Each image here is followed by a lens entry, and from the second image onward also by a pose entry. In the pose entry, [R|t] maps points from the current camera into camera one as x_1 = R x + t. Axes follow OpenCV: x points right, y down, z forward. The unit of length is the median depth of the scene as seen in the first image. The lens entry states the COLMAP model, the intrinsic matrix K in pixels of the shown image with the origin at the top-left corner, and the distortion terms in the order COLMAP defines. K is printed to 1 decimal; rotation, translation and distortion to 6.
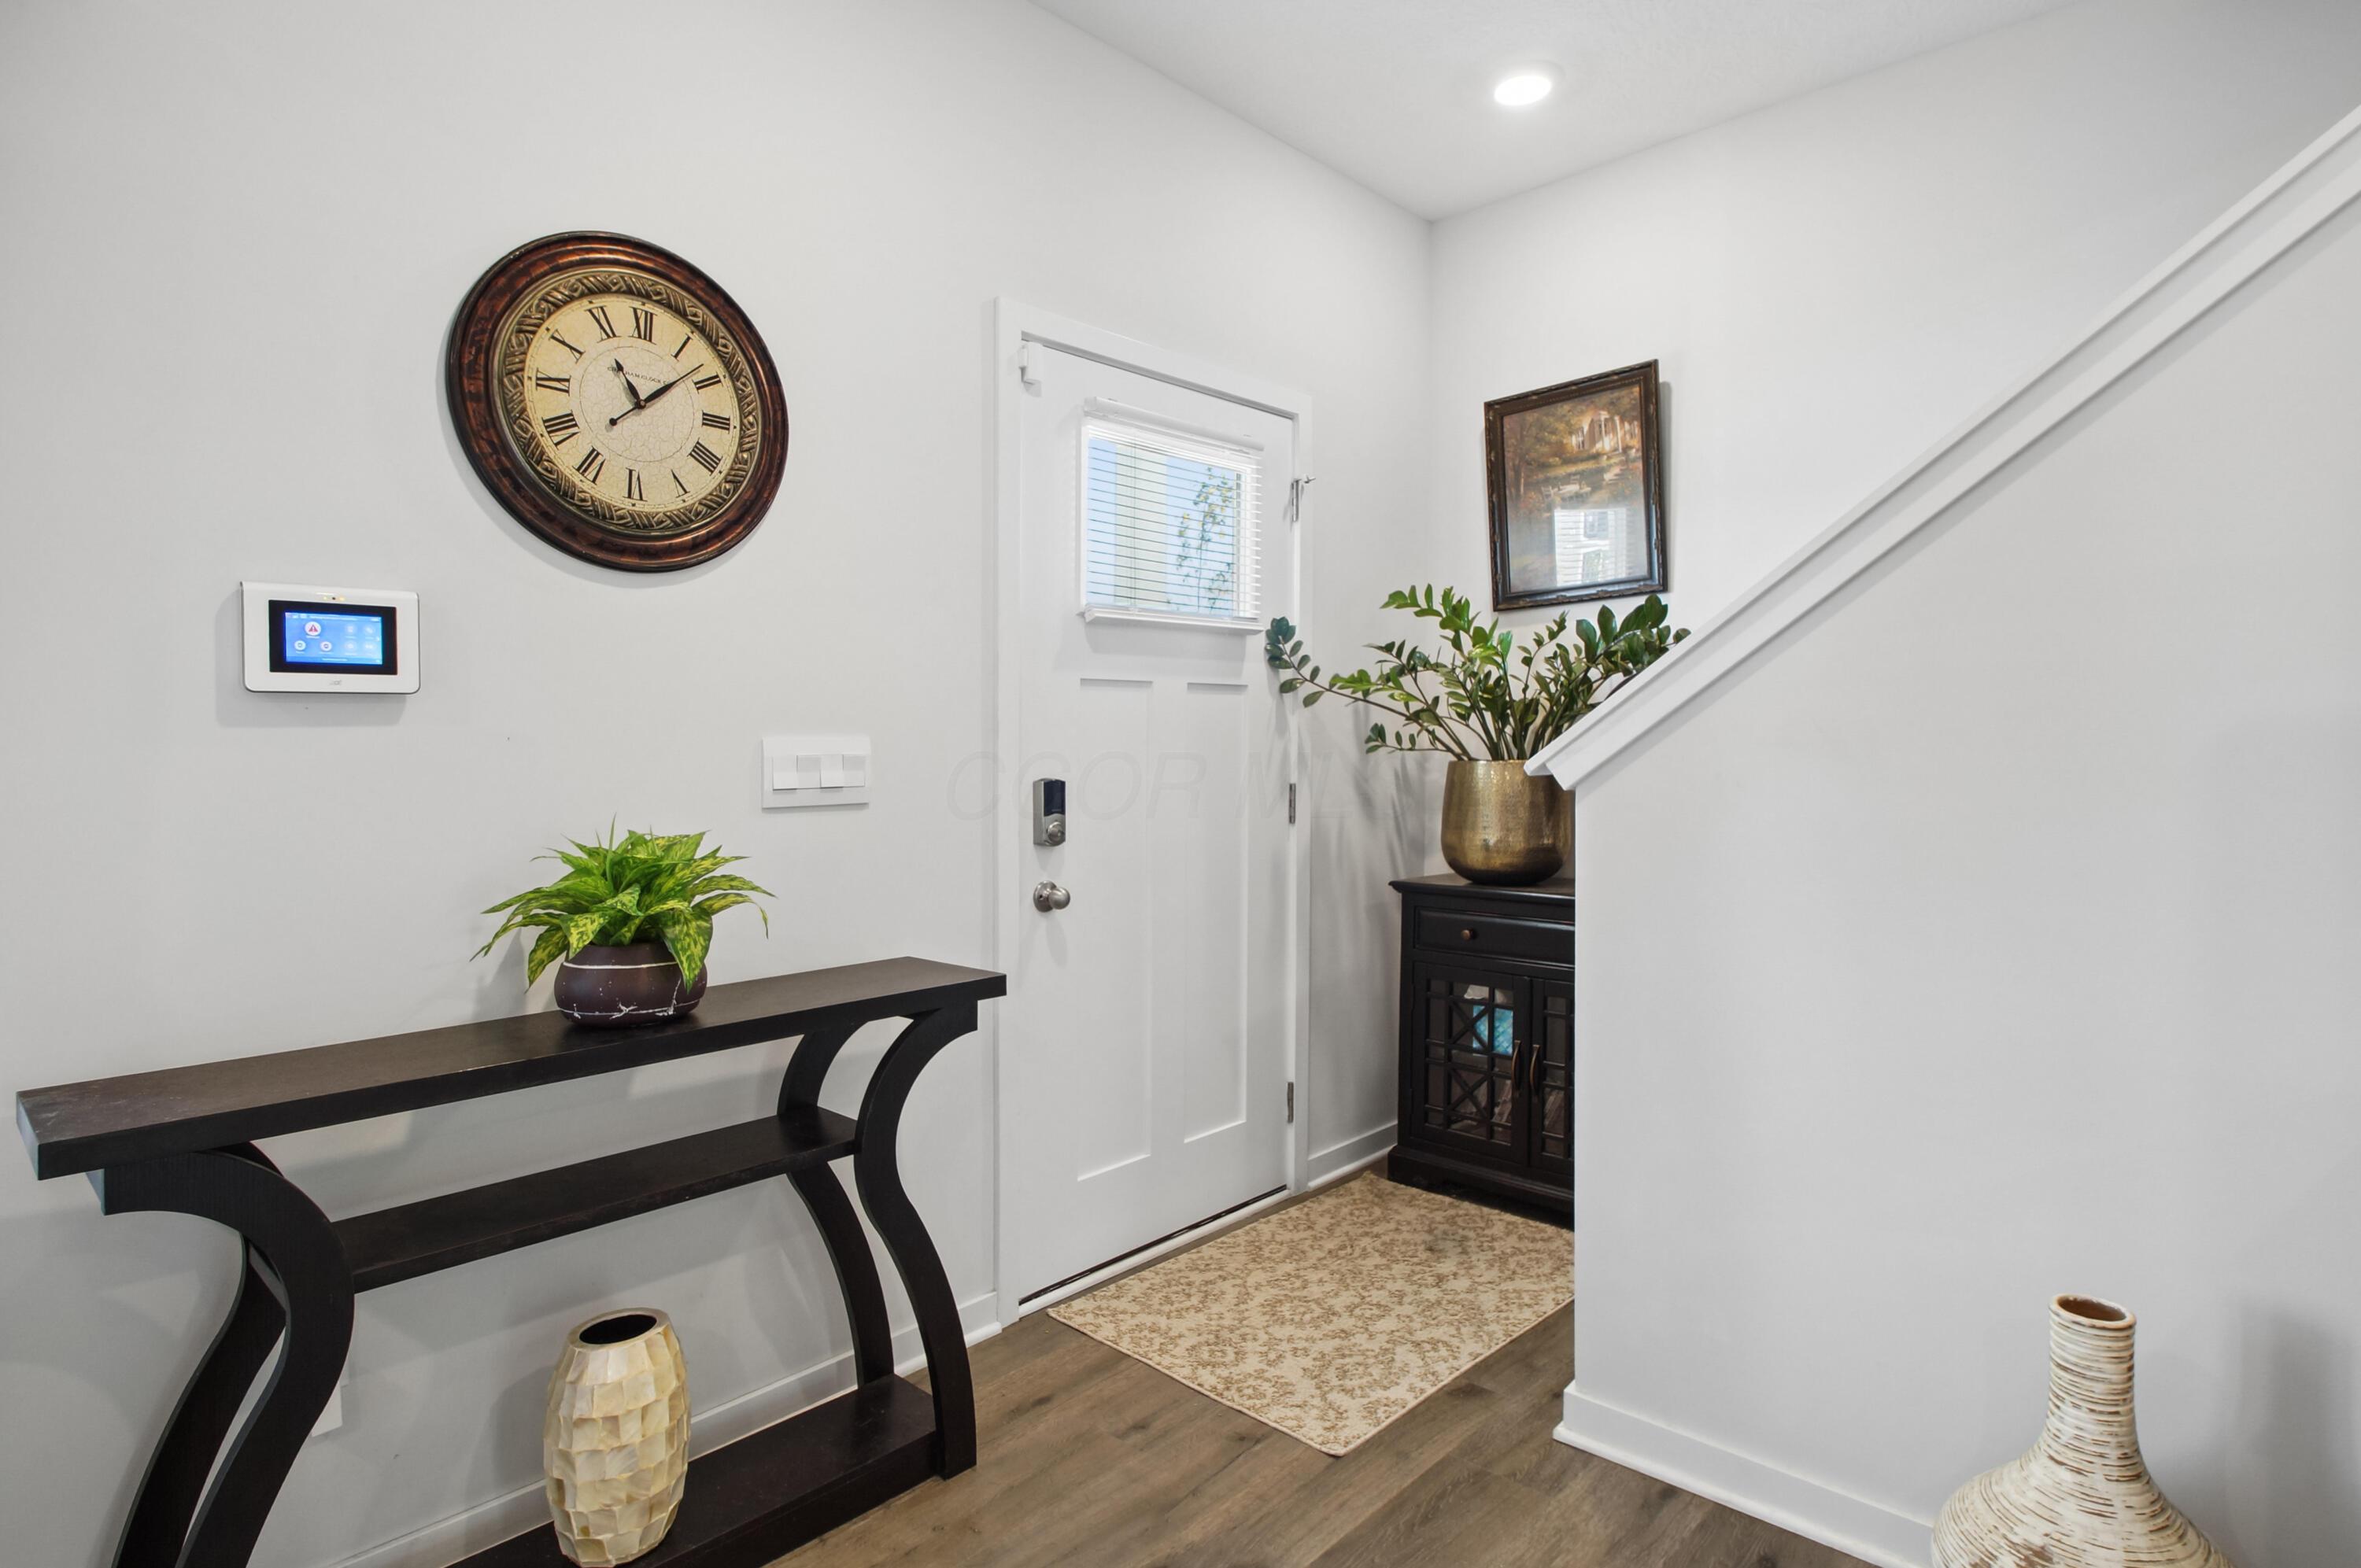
lens RADIAL K [[1260.4, 0, 1196.2], [0, 1260.4, 737.0], [0, 0, 1]] dist [0.003037, 0.000589]
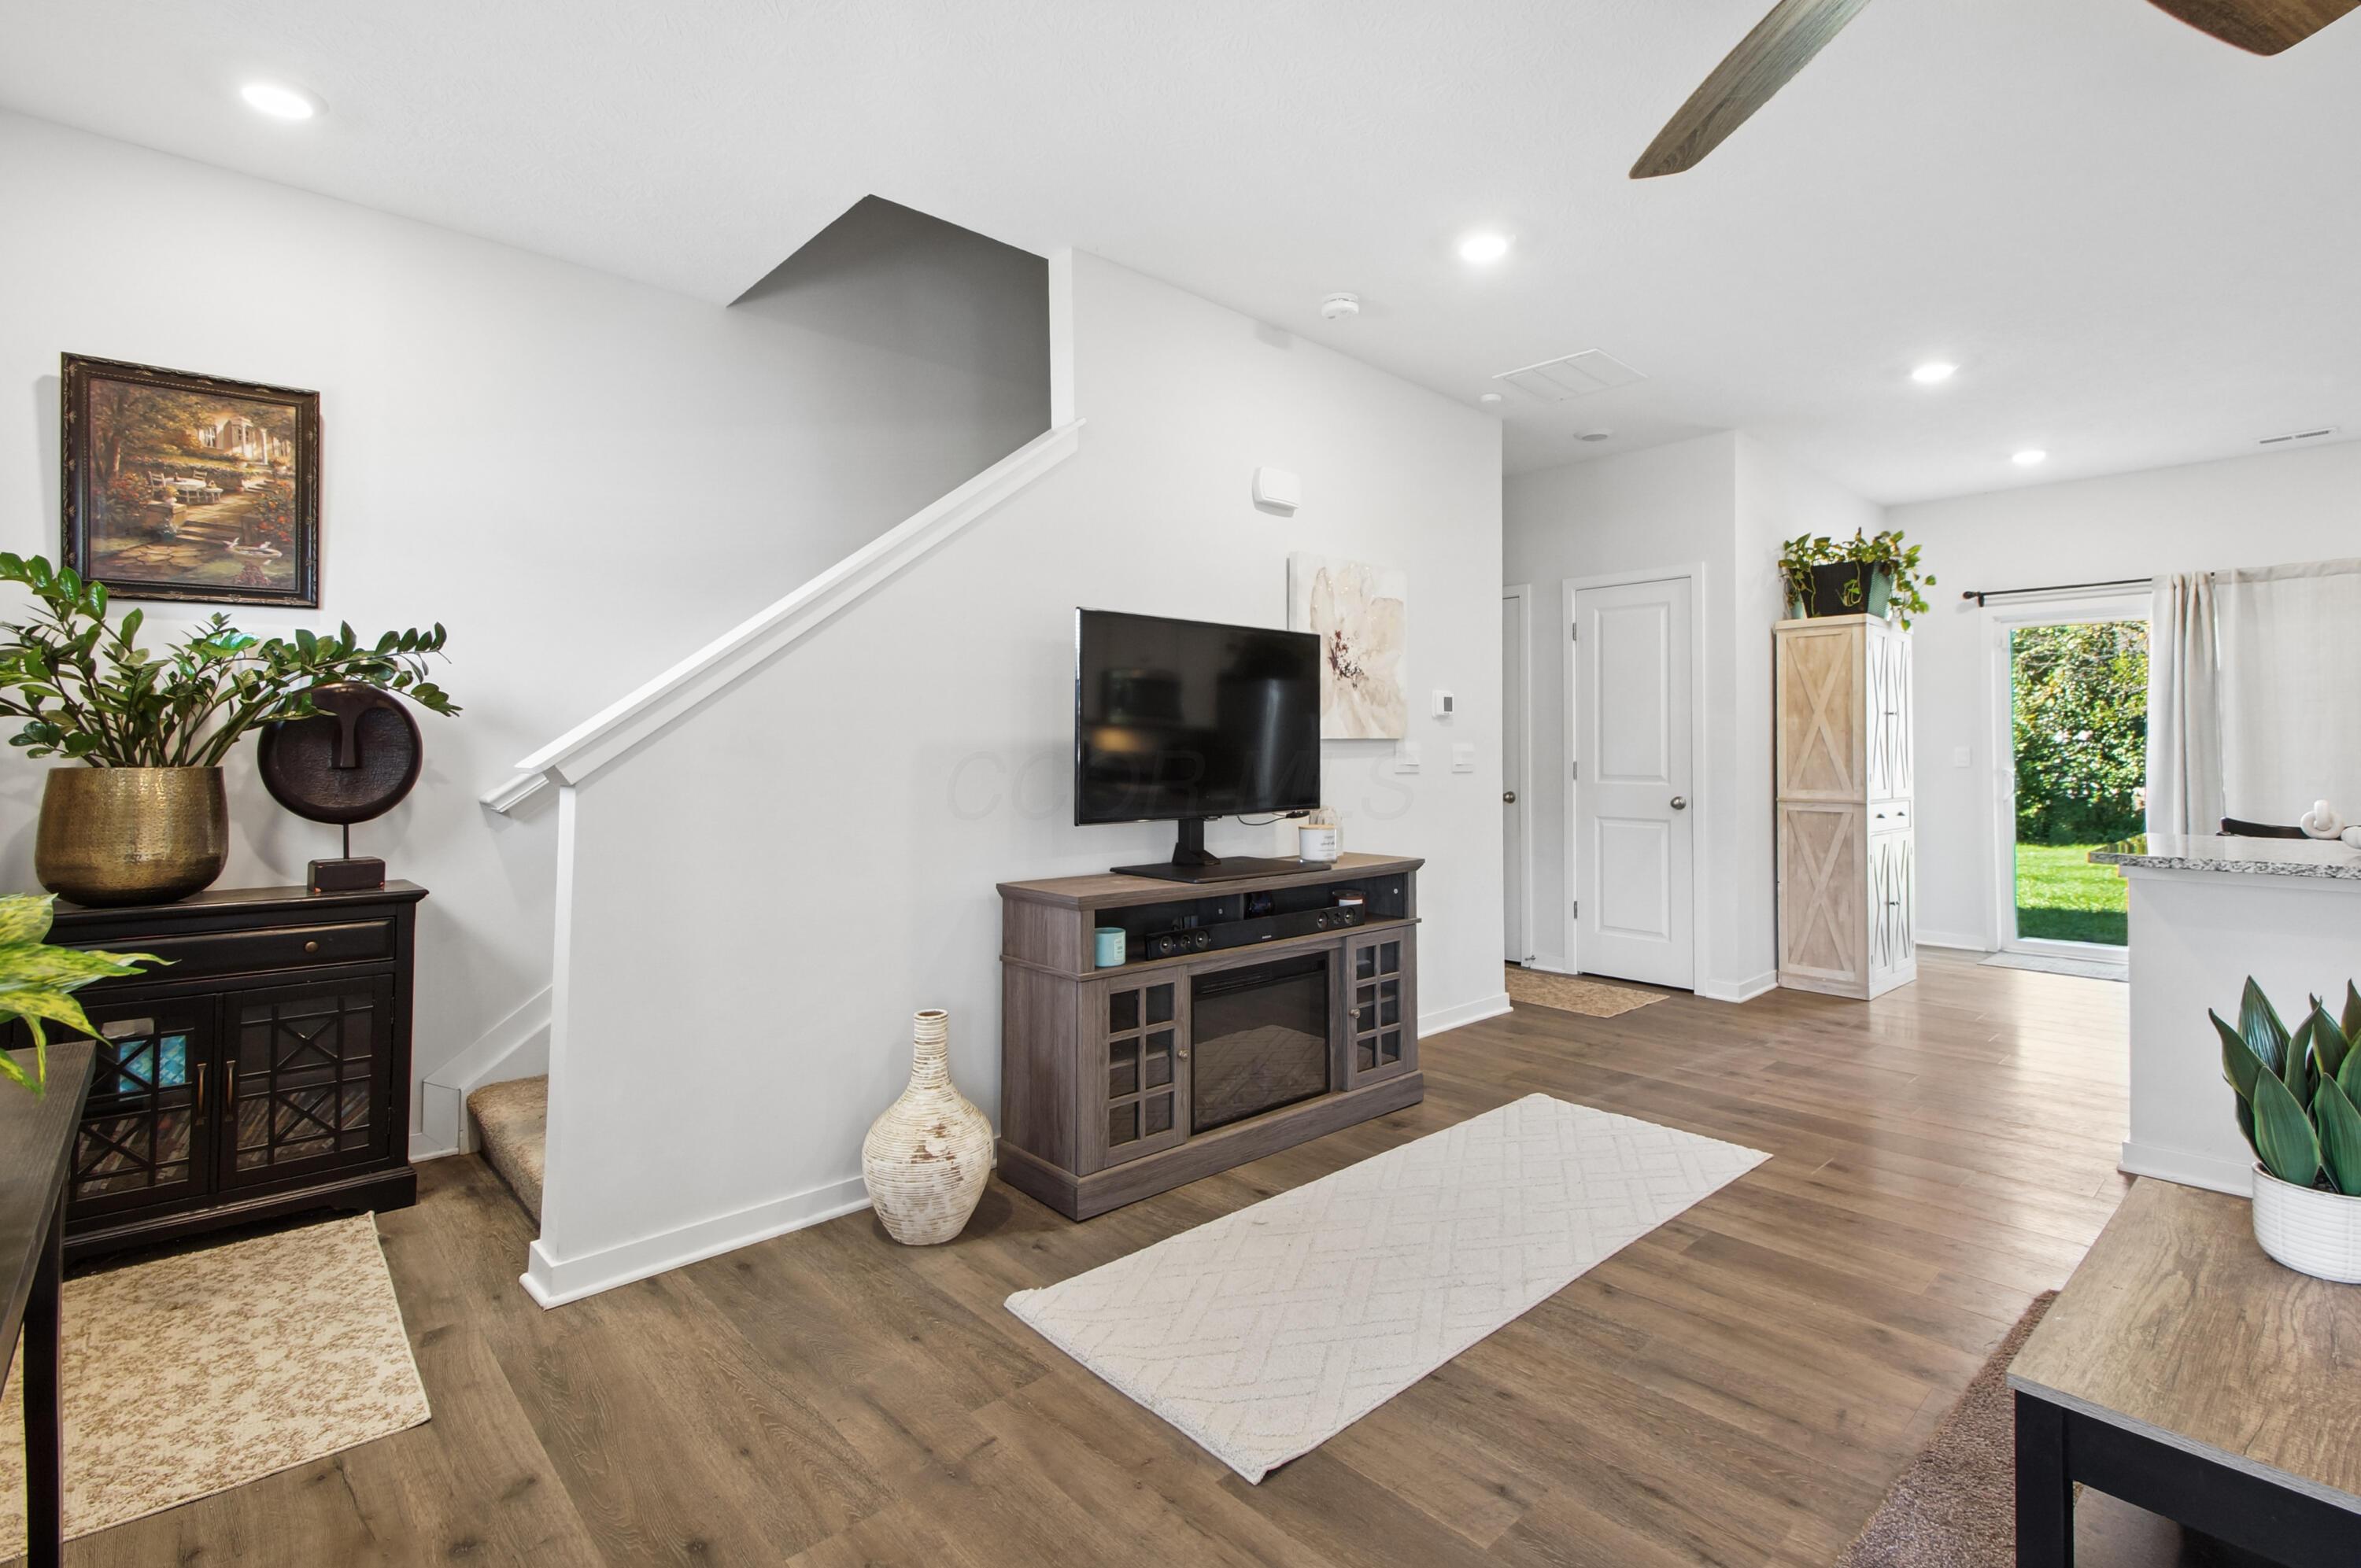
lens RADIAL K [[1077.3, 0, 1206.4], [0, 1077.3, 718.0], [0, 0, 1]] dist [0.036146, -0.018556]
pose [[0.075757, 0.033076, 0.996578, -0.618815], [0.002274, 0.999441, -0.033344, 0.013549], [-0.997124, 0.004793, 0.075640, 0.226448]]
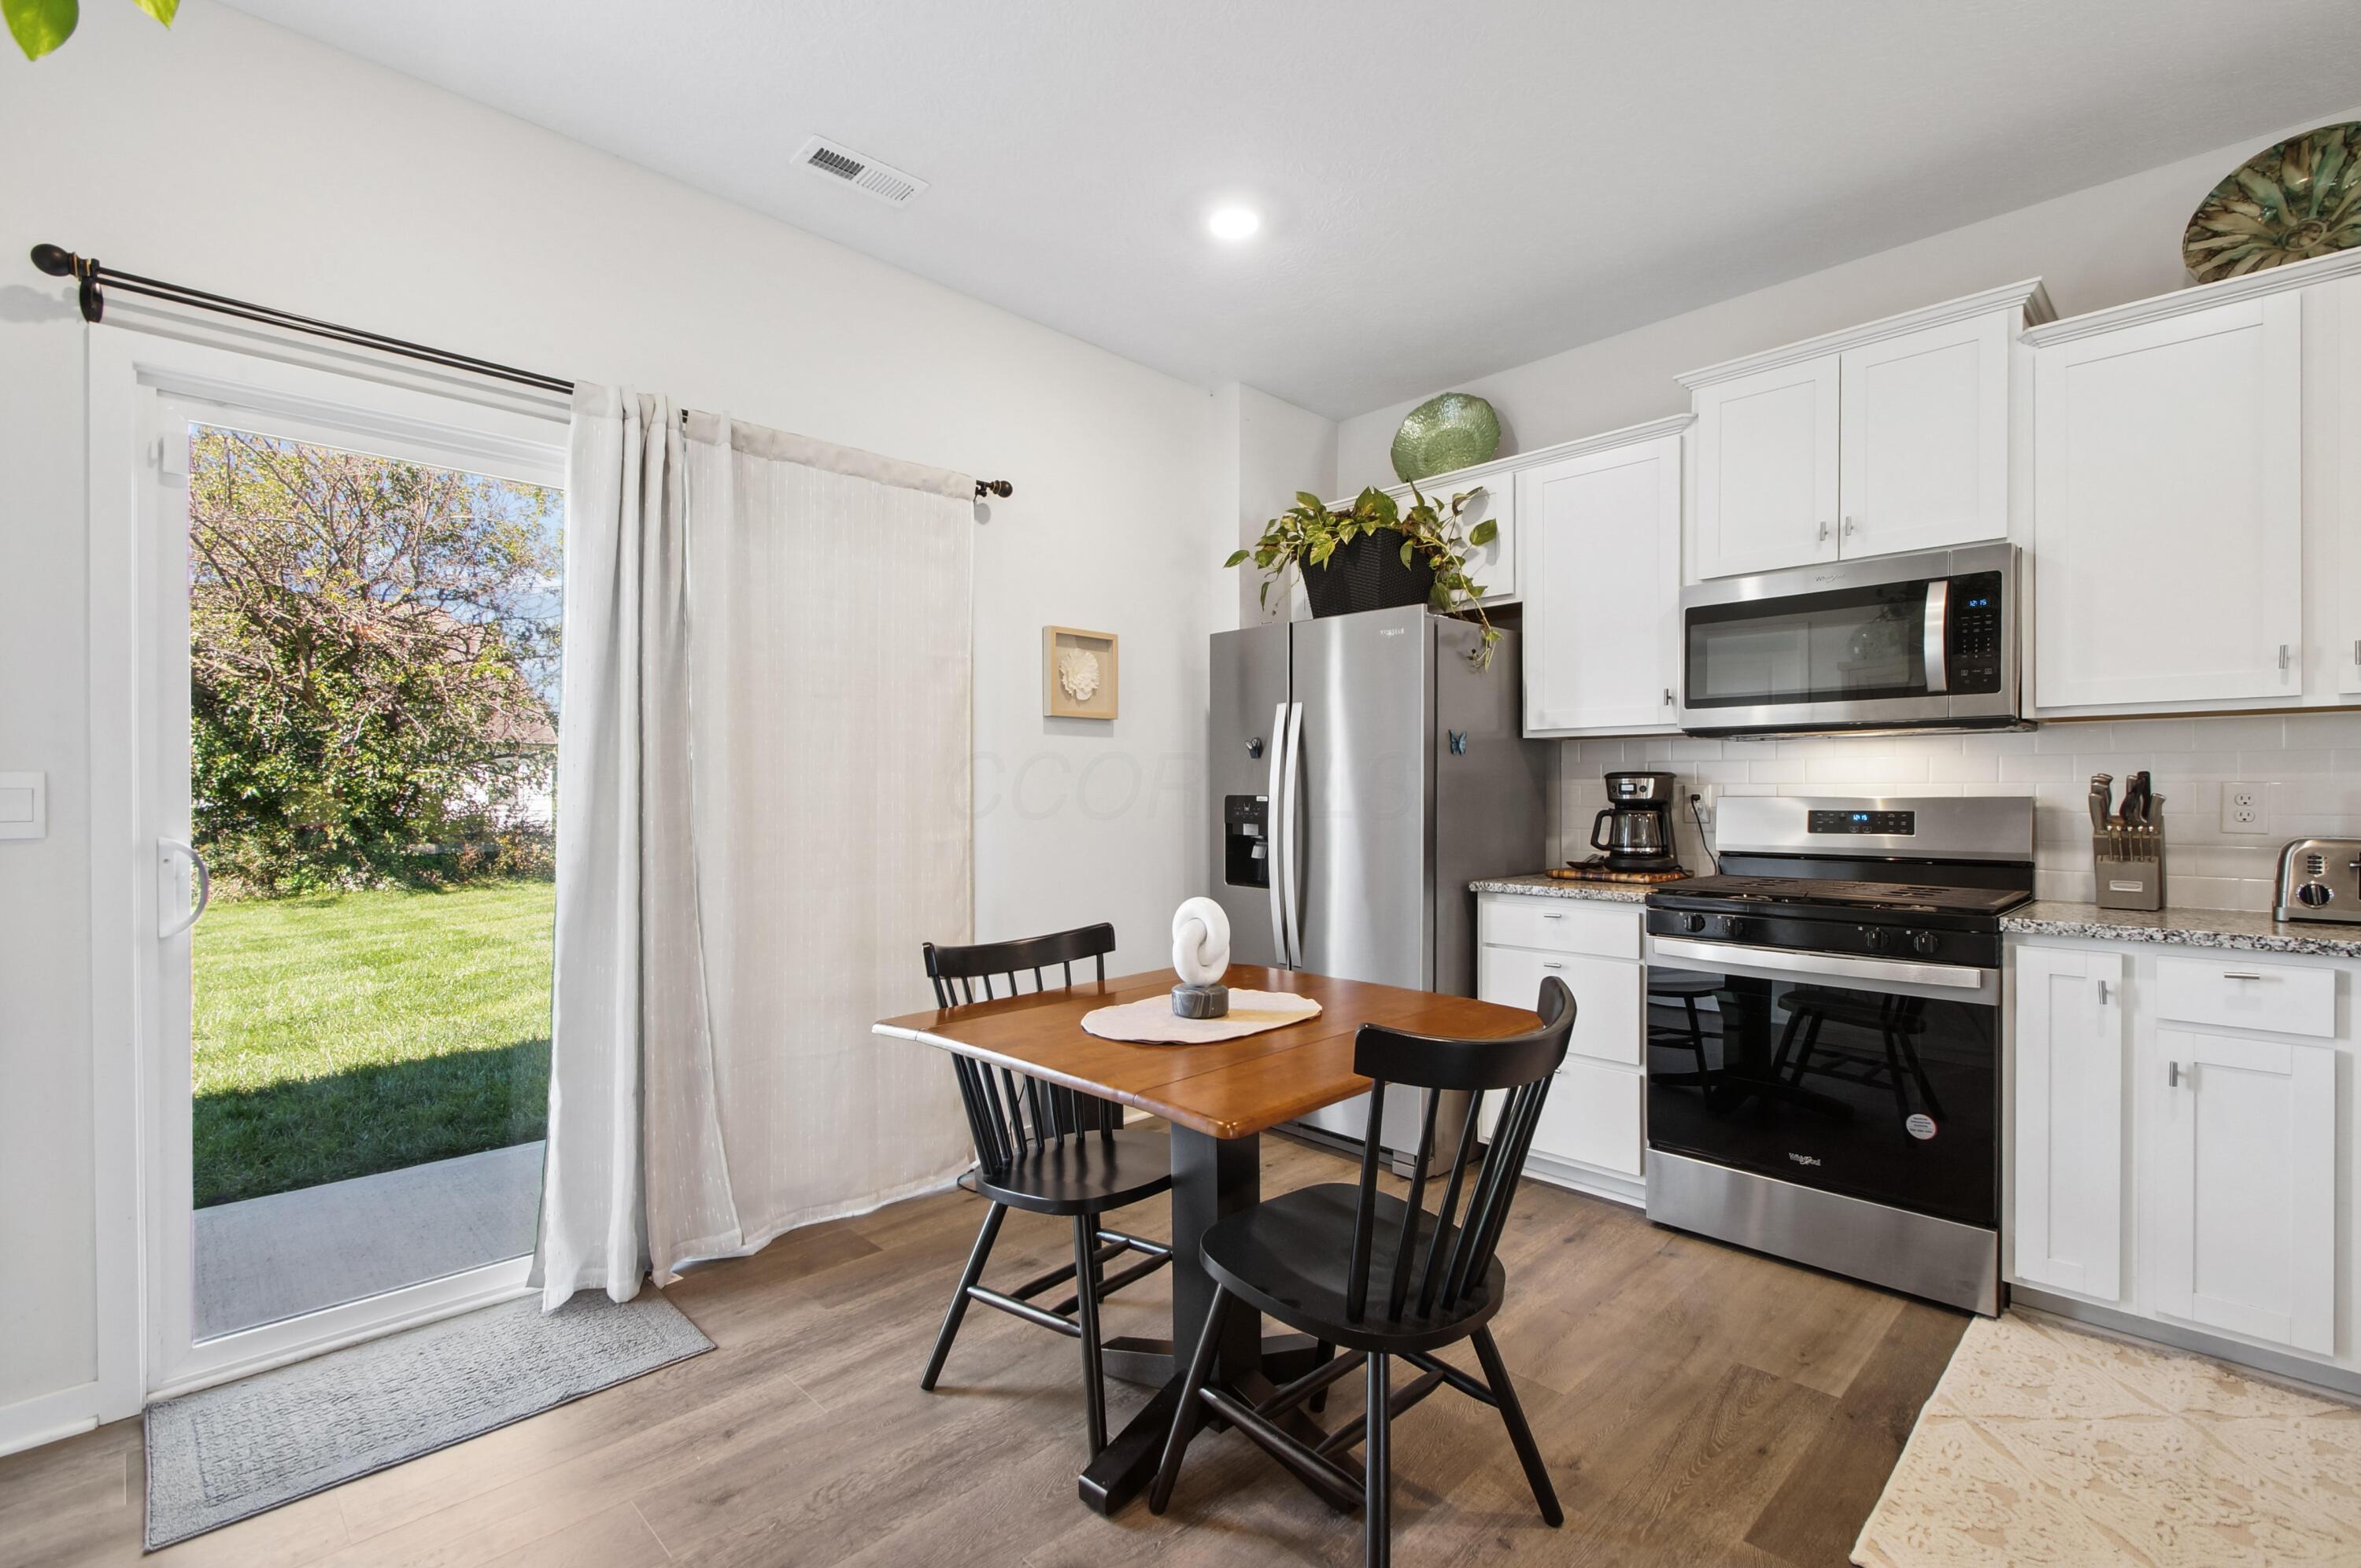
lens RADIAL K [[1053.7, 0, 1174.5], [0, 1053.7, 801.6], [0, 0, 1]] dist [0.021932, -0.012335]
pose [[-0.998389, 0.000077, 0.056733, 1.196202], [0.000695, 0.999941, 0.010866, 0.012287], [-0.056729, 0.010888, -0.998330, -0.641928]]
